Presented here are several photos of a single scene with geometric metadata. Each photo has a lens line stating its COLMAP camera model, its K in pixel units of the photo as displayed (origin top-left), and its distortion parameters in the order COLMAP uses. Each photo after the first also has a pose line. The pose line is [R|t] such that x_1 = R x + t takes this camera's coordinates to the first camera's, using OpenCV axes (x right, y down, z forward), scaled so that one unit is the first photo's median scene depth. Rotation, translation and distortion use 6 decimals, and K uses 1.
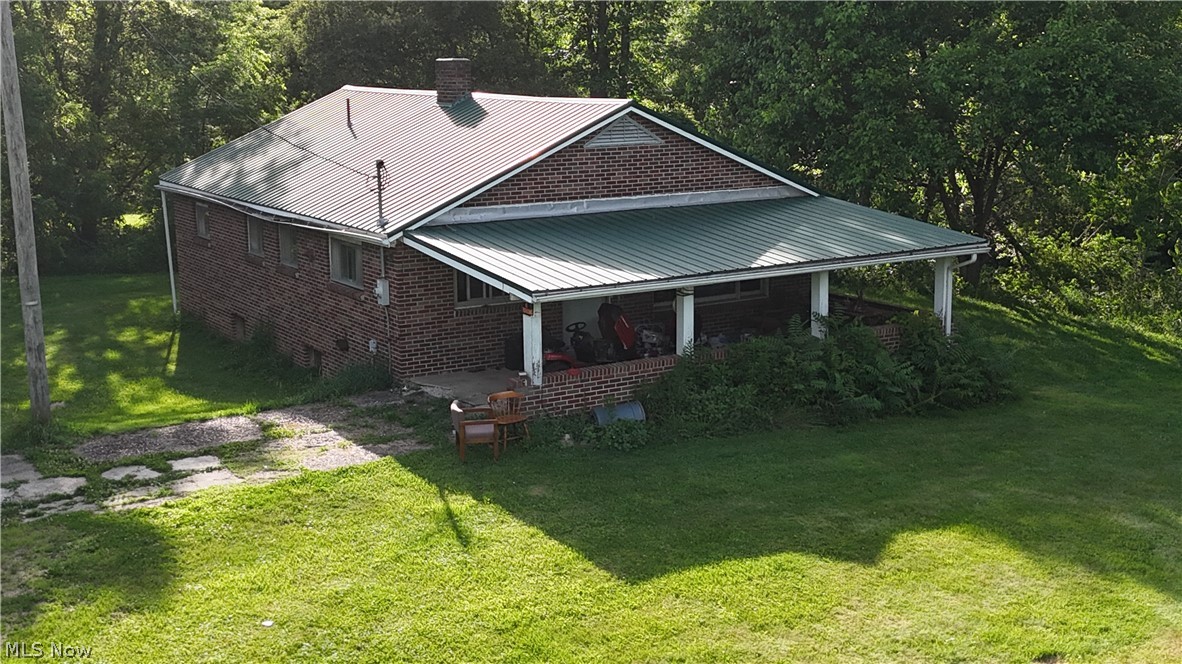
lens RADIAL K [[1472.0, 0, 613.0], [0, 1472.0, 360.1], [0, 0, 1]] dist [0.093052, 0.000000]
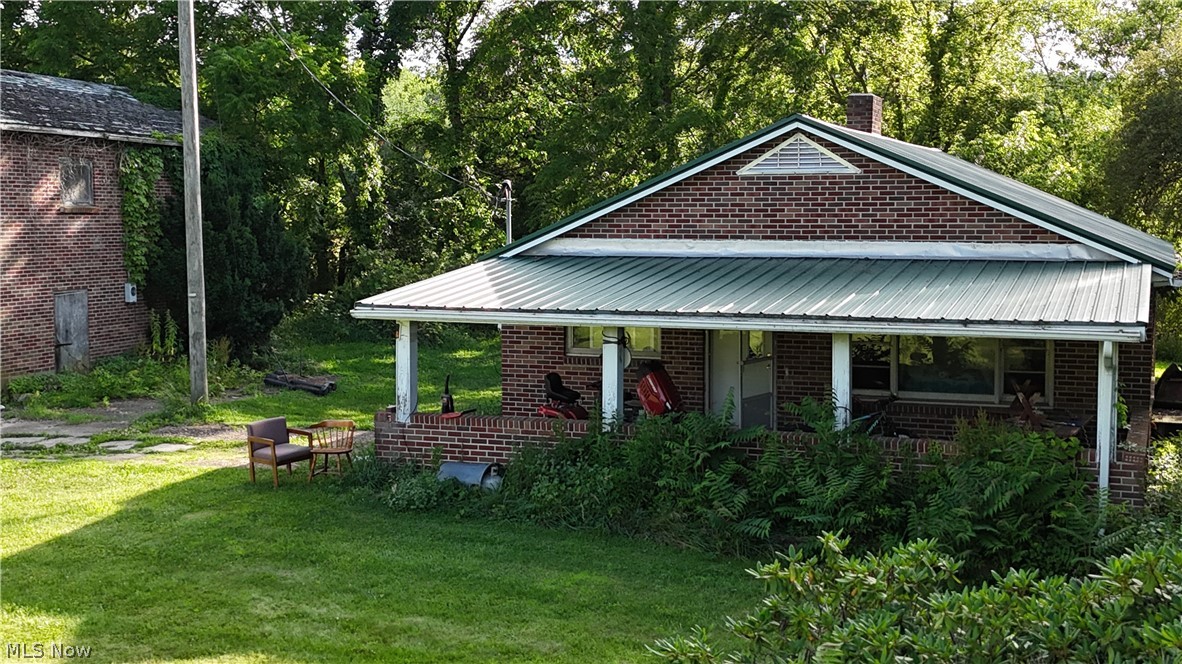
lens RADIAL K [[1472.0, 0, 599.3], [0, 1472.0, 326.3], [0, 0, 1]] dist [0.093052, 0.000000]
pose [[0.597378, 0.070044, -0.798895, 0.590692], [-0.171582, 0.984274, -0.042004, -0.018266], [0.783389, 0.162168, 0.600002, 0.492649]]
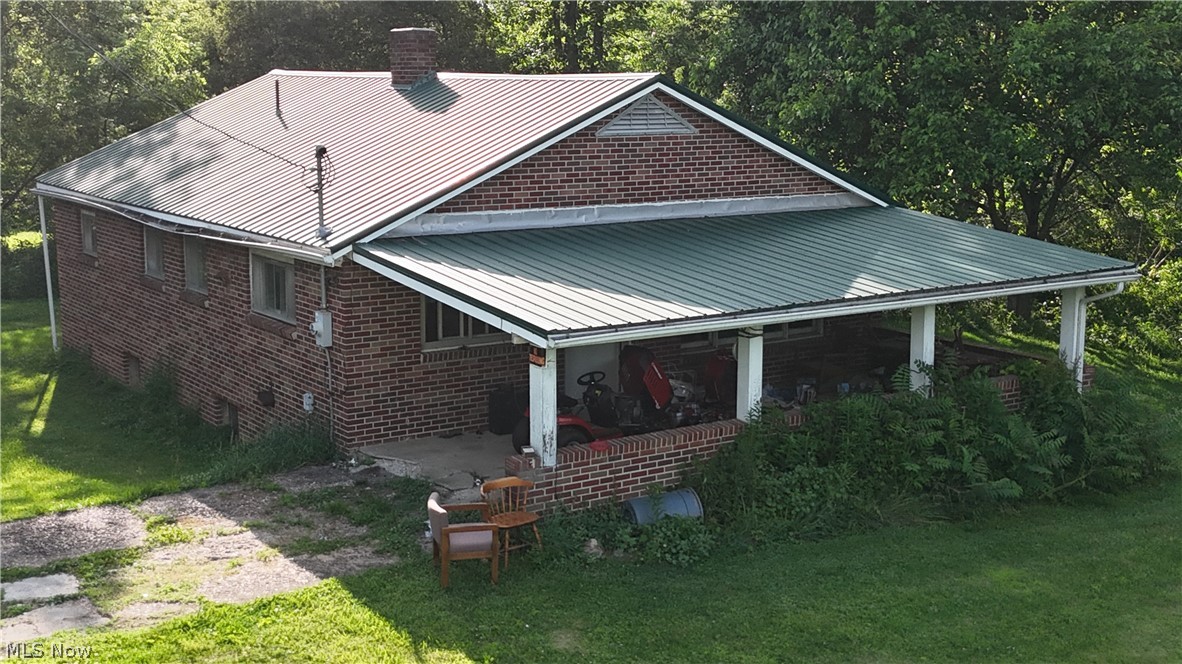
lens RADIAL K [[1472.0, 0, 594.6], [0, 1472.0, 344.4], [0, 0, 1]] dist [0.093052, 0.000000]
pose [[0.999345, 0.005291, 0.035790, -0.047658], [-0.004266, 0.999580, -0.028666, -0.017779], [-0.035927, 0.028494, 0.998948, 0.265060]]
